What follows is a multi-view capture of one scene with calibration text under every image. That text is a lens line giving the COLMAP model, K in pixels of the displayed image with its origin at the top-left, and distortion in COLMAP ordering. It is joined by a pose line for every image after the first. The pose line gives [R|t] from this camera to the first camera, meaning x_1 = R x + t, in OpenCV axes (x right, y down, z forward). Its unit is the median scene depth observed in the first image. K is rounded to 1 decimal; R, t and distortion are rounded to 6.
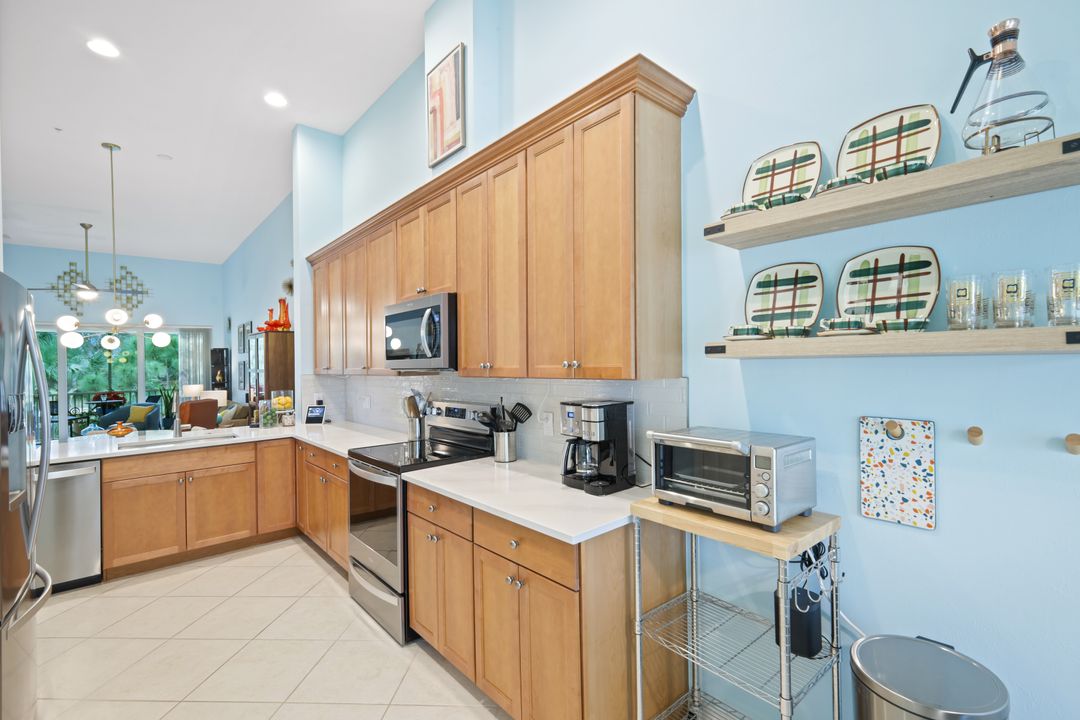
lens RADIAL K [[475.7, 0, 538.5], [0, 475.7, 355.3], [0, 0, 1]] dist [0.000450, 0.001001]
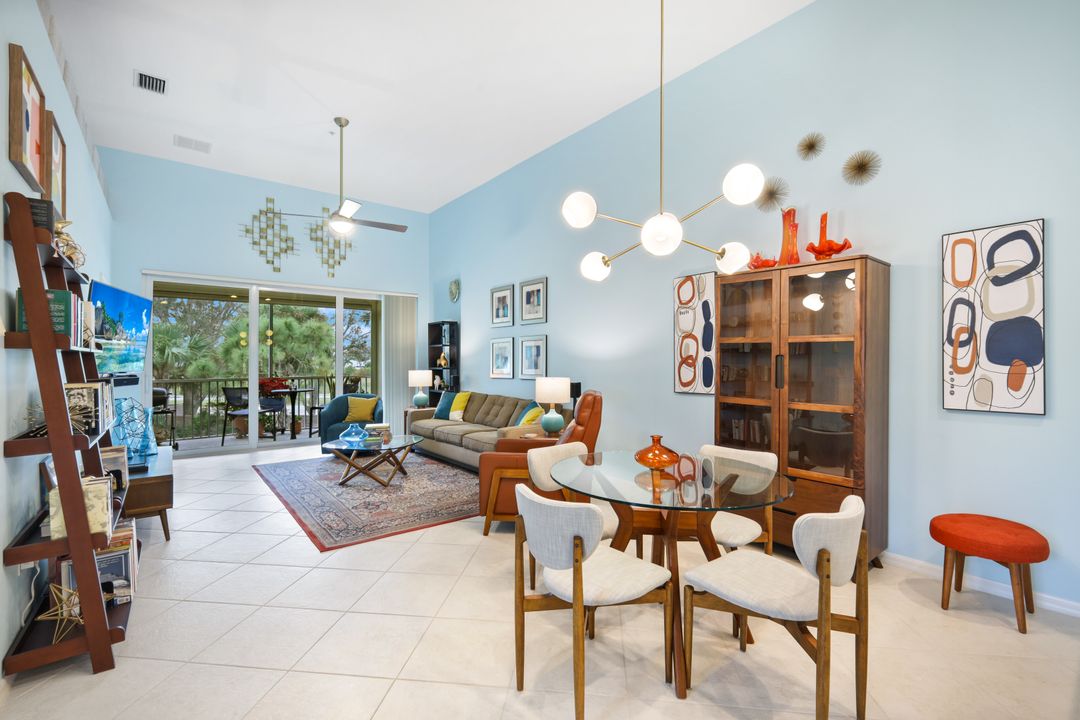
lens RADIAL K [[475.7, 0, 537.5], [0, 475.7, 357.4], [0, 0, 1]] dist [0.000450, 0.001001]
pose [[0.997825, 0.026397, -0.060398, -1.473584], [-0.026162, 0.999647, 0.004670, 0.098598], [0.060500, -0.003080, 0.998163, 0.841446]]
